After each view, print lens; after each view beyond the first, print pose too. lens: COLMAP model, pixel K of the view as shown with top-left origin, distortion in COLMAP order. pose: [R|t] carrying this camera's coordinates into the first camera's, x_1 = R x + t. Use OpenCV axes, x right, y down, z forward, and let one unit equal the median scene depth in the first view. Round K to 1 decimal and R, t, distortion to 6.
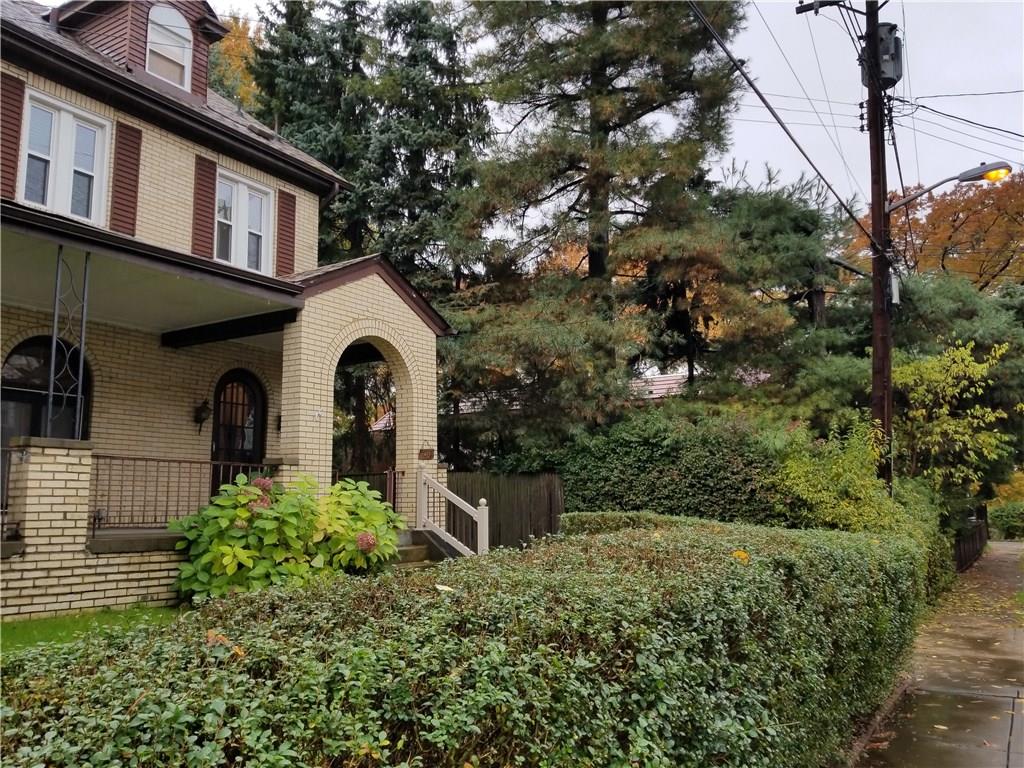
lens RADIAL K [[817.1, 0, 513.1], [0, 817.1, 383.9], [0, 0, 1]] dist [0.068279, -0.095838]
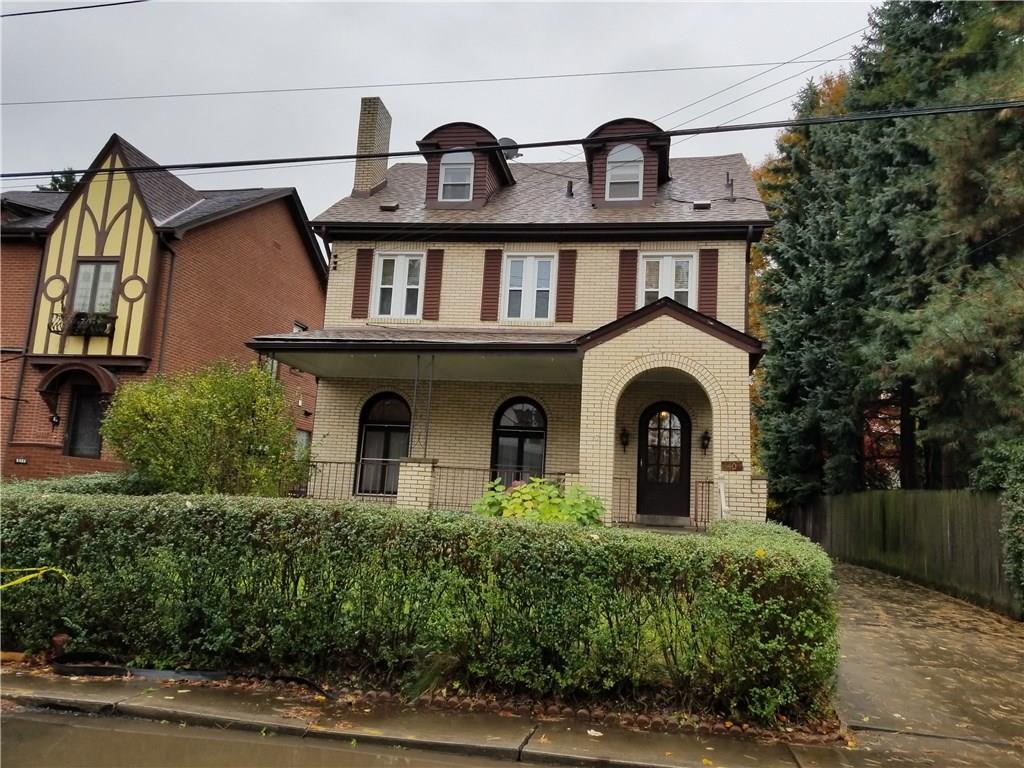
lens RADIAL K [[817.1, 0, 512.7], [0, 817.1, 382.3], [0, 0, 1]] dist [0.068279, -0.095838]
pose [[0.356903, -0.113013, -0.927280, 0.873236], [0.077955, 0.992796, -0.090993, 0.056374], [0.930883, -0.039811, 0.363142, 0.364927]]
